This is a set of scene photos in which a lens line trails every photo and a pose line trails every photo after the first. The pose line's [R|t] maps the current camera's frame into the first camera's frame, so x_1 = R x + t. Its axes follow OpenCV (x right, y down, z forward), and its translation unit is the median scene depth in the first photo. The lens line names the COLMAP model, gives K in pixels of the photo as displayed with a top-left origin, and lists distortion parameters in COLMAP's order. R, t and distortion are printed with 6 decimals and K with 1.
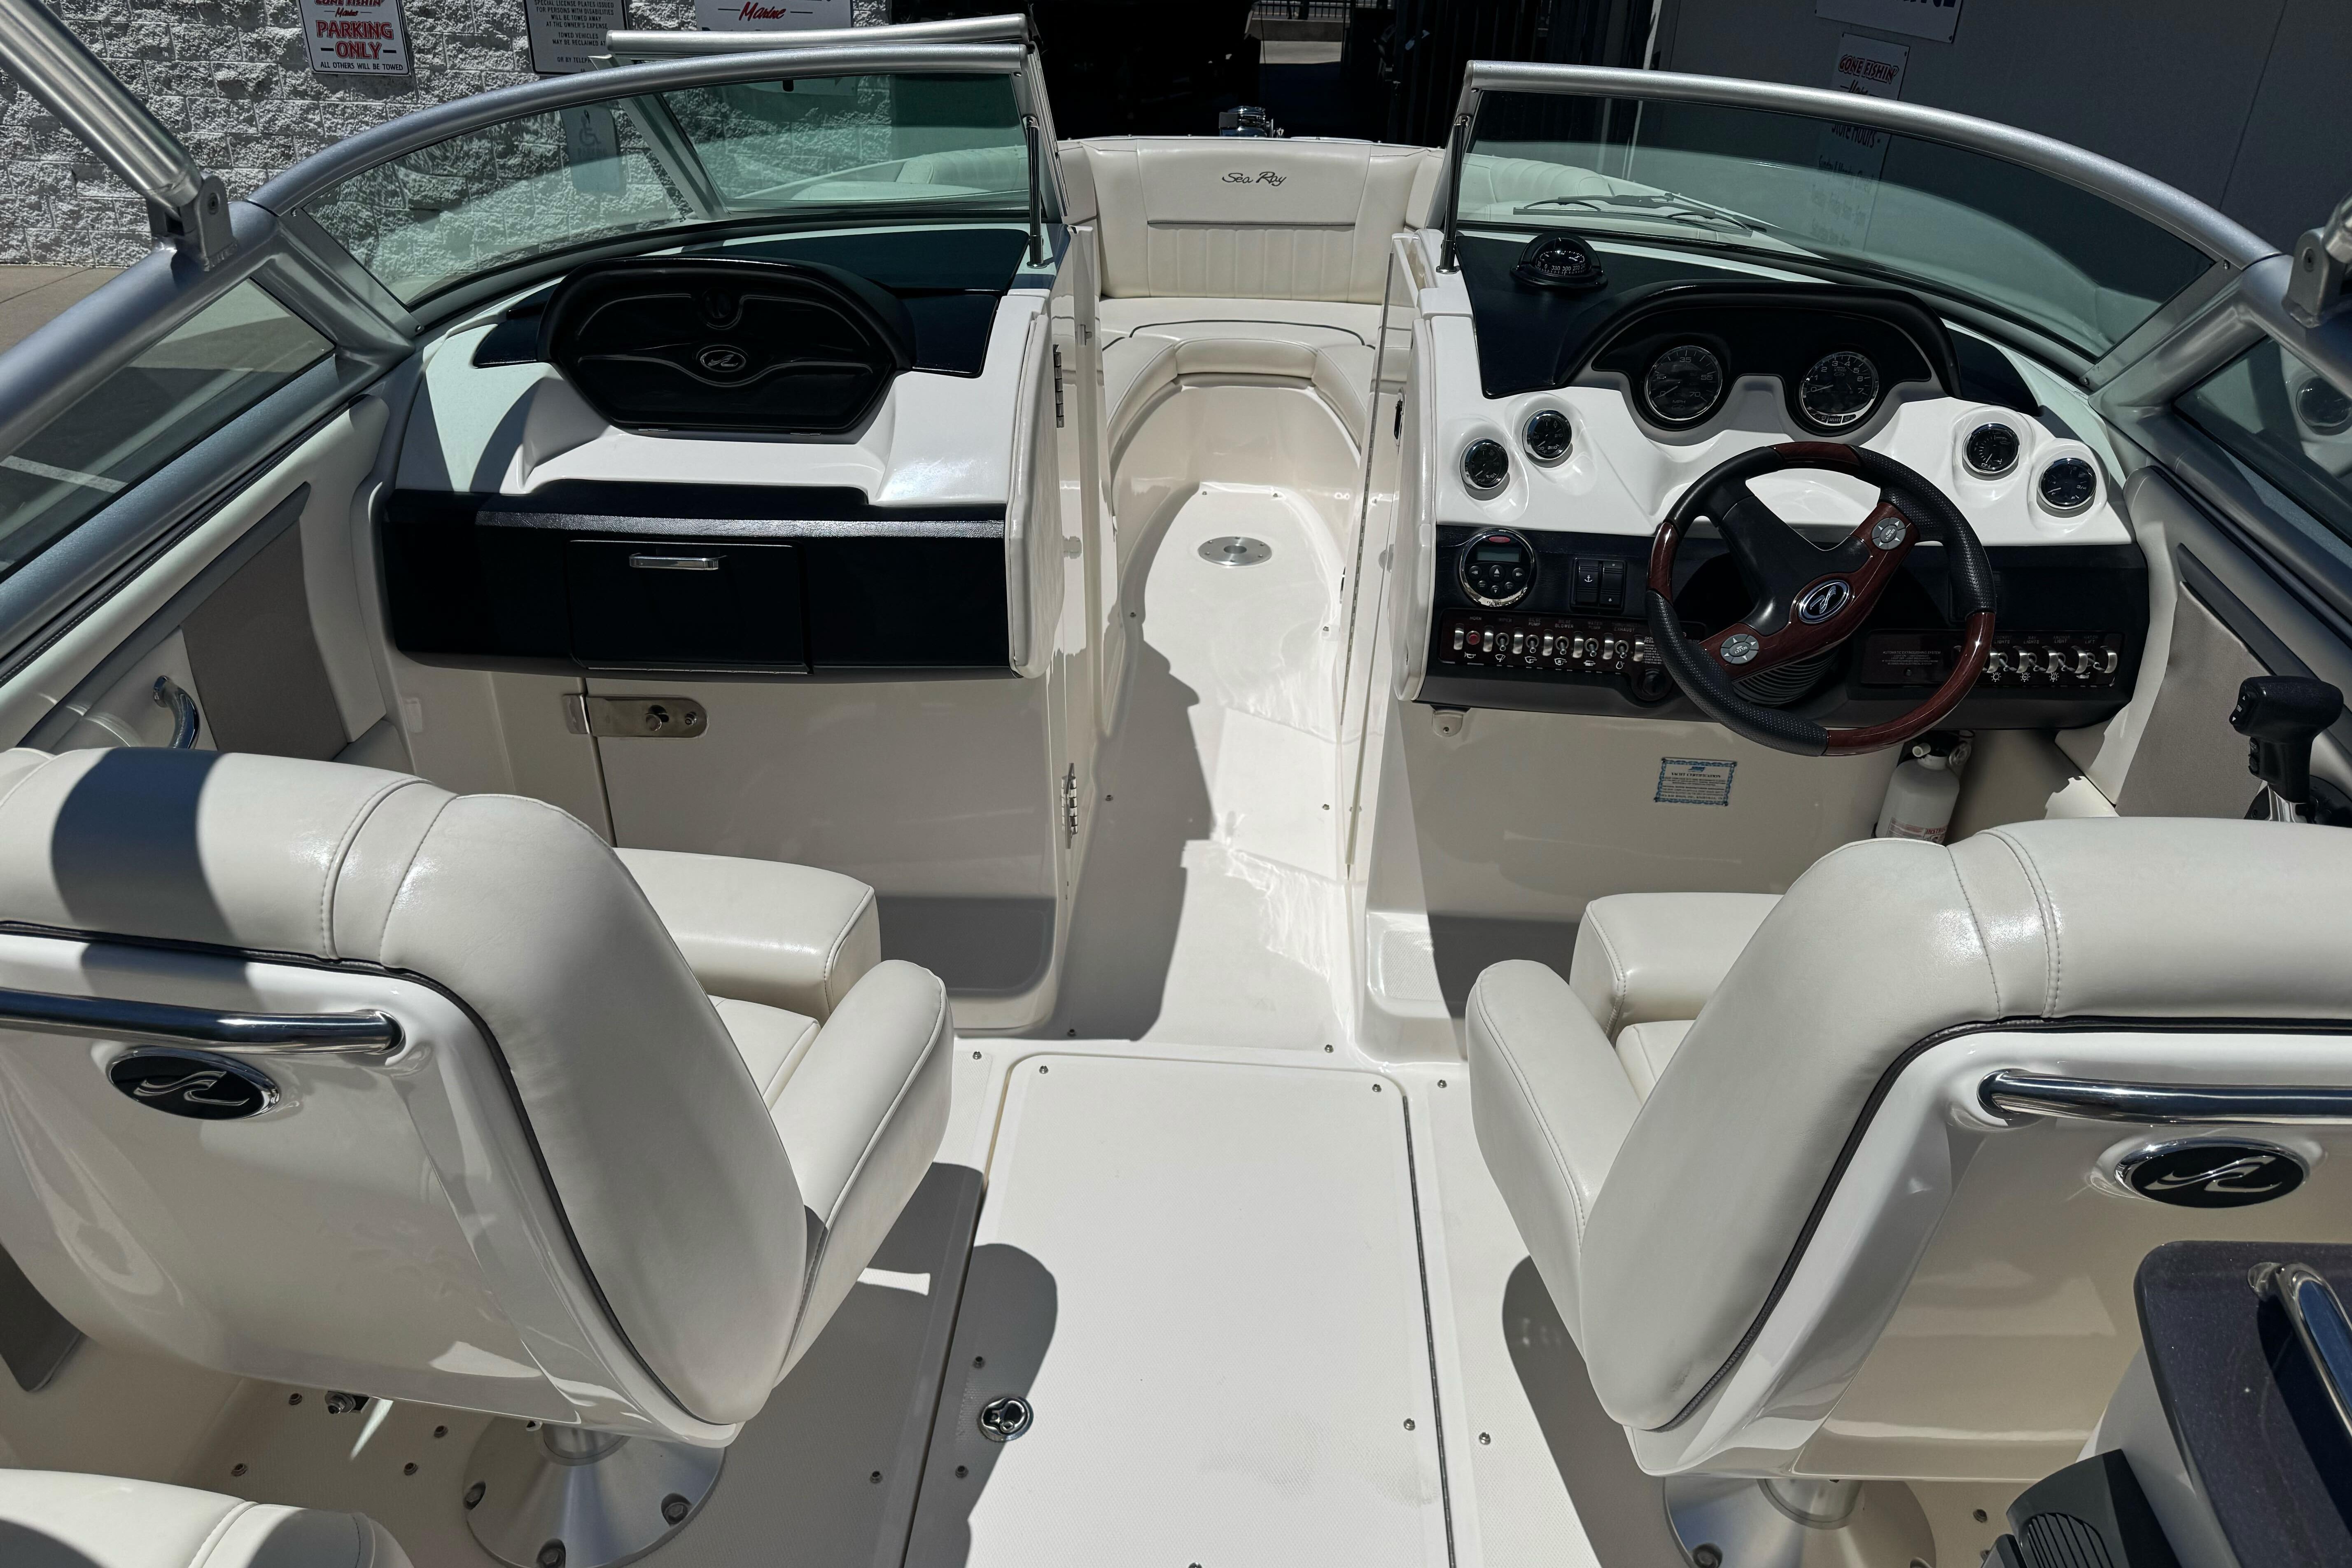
lens RADIAL K [[1650.2, 0, 1156.6], [0, 1650.2, 786.2], [0, 0, 1]] dist [0.058467, -0.062341]
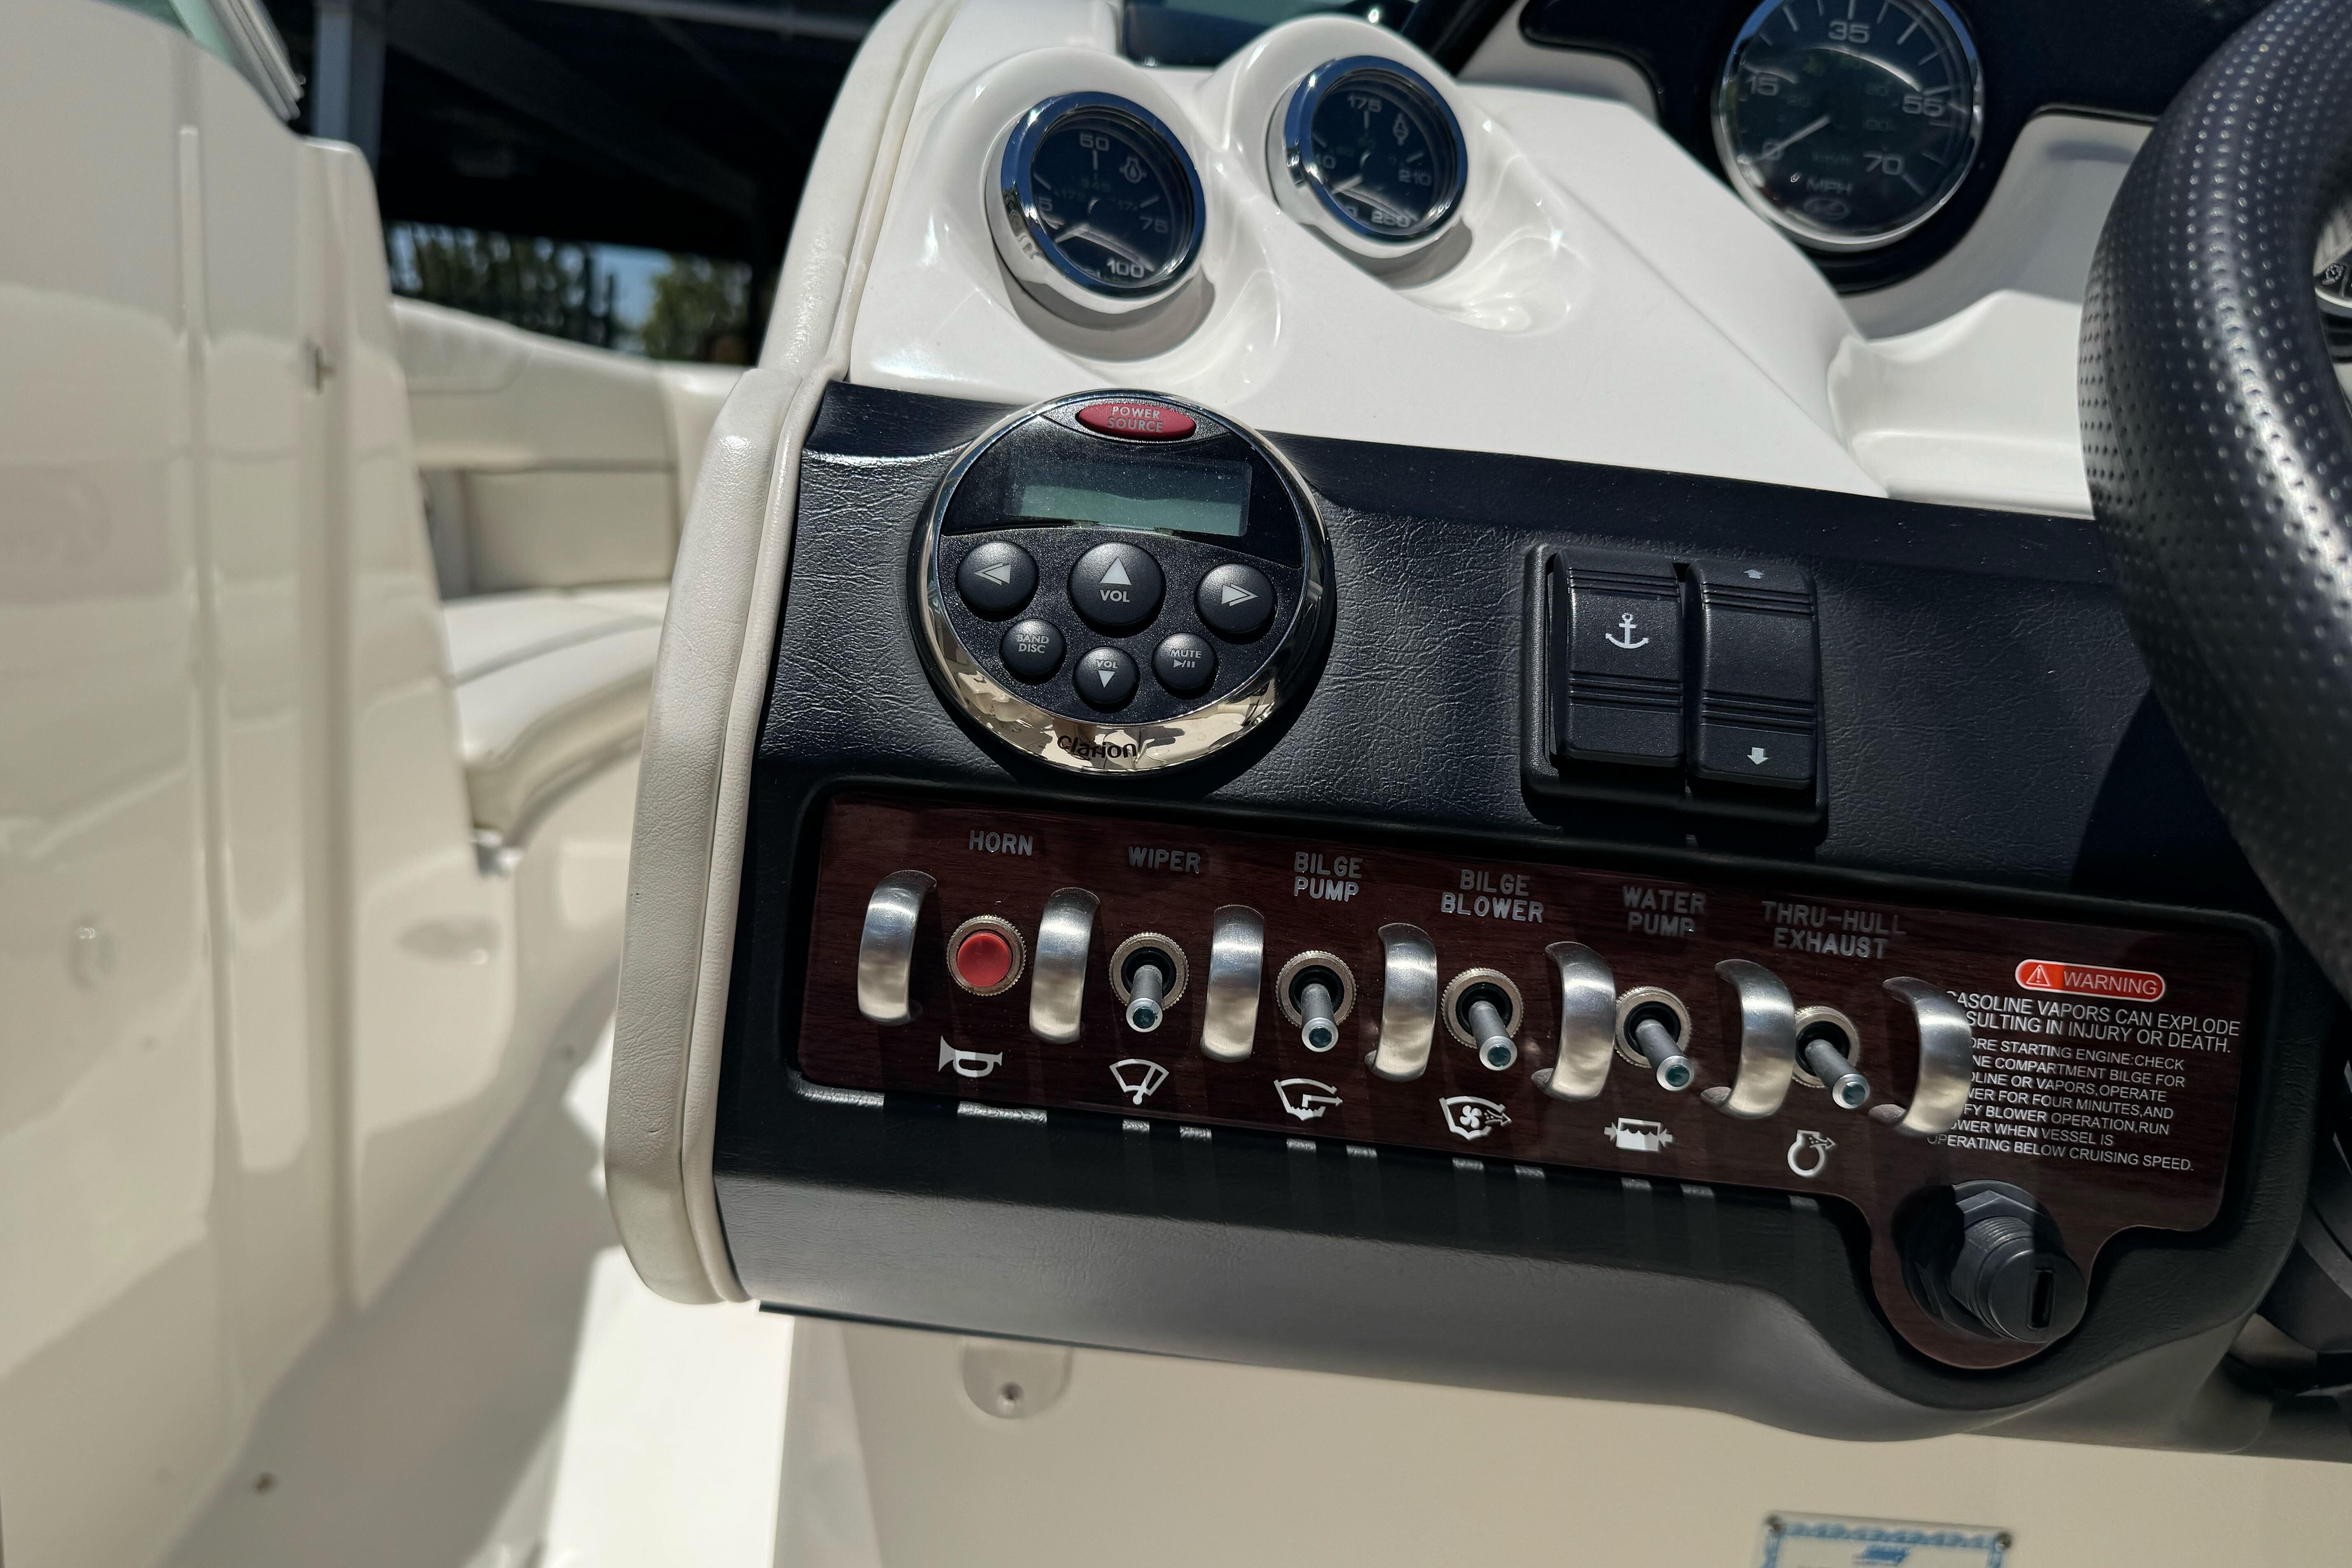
lens RADIAL K [[1650.2, 0, 1151.8], [0, 1650.2, 783.8], [0, 0, 1]] dist [0.058467, -0.062341]
pose [[0.990935, 0.061996, 0.119179, 0.173081], [-0.023749, 0.954016, -0.298812, -0.051594], [-0.132224, 0.293274, 0.946841, 0.766755]]
